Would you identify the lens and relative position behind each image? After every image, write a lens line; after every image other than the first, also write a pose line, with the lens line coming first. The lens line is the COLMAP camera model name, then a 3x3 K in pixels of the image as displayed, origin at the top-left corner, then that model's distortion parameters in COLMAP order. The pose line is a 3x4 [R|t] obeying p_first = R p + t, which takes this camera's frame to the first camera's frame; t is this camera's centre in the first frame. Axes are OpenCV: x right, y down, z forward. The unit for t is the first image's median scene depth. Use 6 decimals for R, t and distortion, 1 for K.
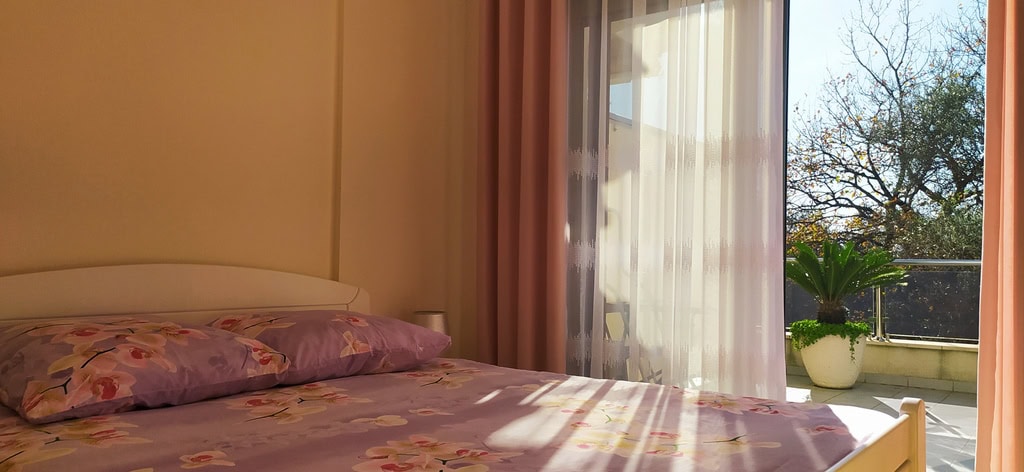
lens RADIAL K [[765.7, 0, 506.3], [0, 765.7, 234.8], [0, 0, 1]] dist [0.077717, -0.087220]
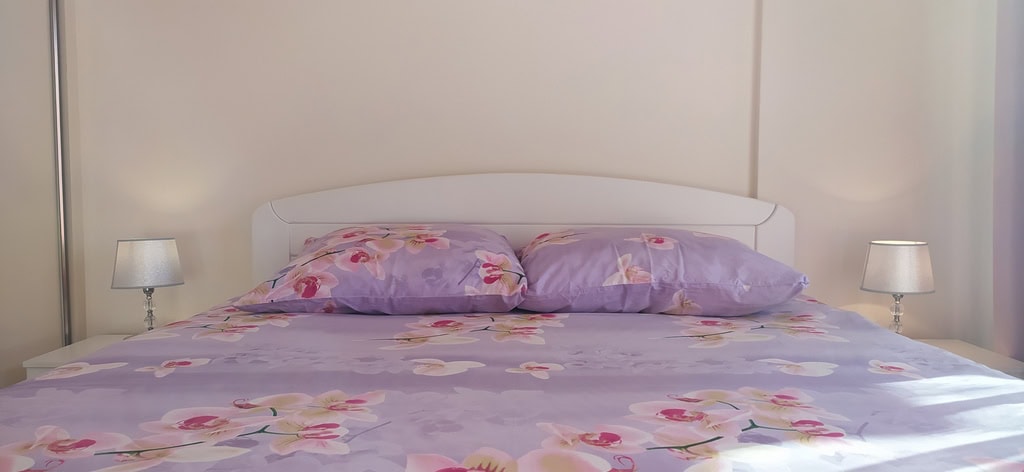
lens RADIAL K [[758.2, 0, 512.0], [0, 758.2, 236.0], [0, 0, 1]] dist [0.021519, 0.003325]
pose [[0.631635, 0.039725, -0.774247, 0.356296], [0.028625, 0.996810, 0.074496, 0.052257], [0.774737, -0.069217, 0.628484, 0.484993]]
